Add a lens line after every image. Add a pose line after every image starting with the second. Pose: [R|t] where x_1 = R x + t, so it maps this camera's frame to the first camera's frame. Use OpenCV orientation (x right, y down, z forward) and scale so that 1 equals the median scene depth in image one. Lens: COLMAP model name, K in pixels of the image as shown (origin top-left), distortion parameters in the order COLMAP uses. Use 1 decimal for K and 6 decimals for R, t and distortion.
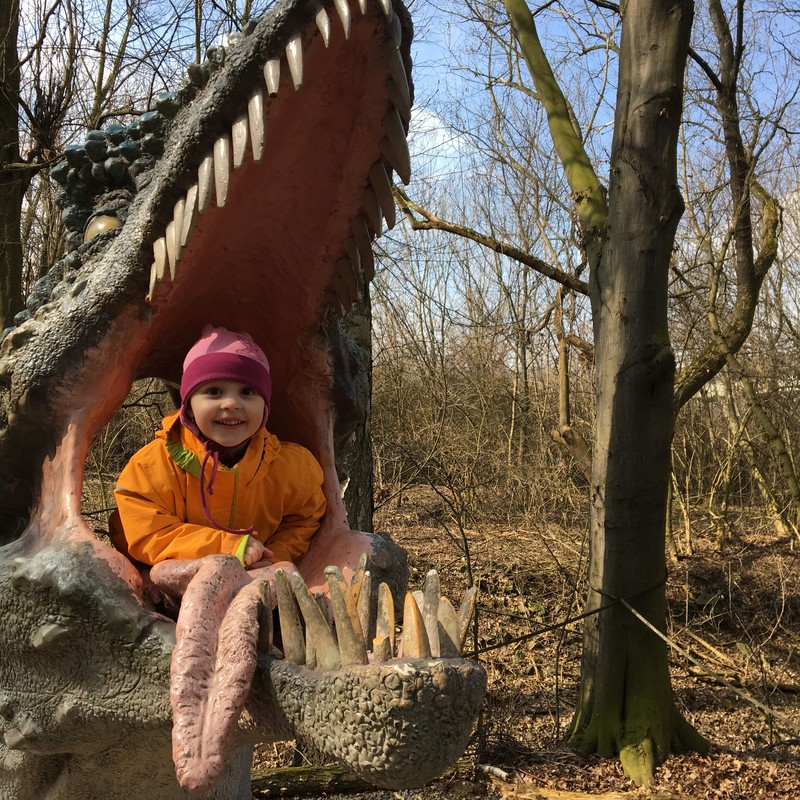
lens RADIAL K [[892.0, 0, 418.7], [0, 892.0, 399.3], [0, 0, 1]] dist [0.151084, -0.339471]
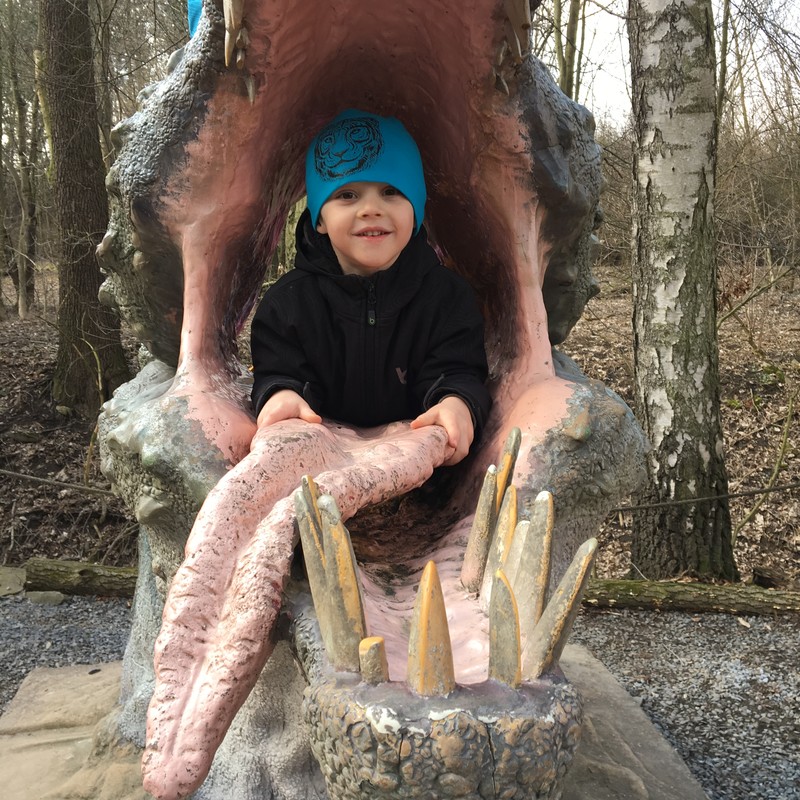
lens RADIAL K [[892.0, 0, 418.7], [0, 892.0, 399.3], [0, 0, 1]] dist [0.151084, -0.339471]
pose [[0.913441, 0.028171, -0.405995, 0.146011], [0.067313, 0.973403, 0.218988, 0.000798], [0.401366, -0.227361, 0.887250, 0.394033]]
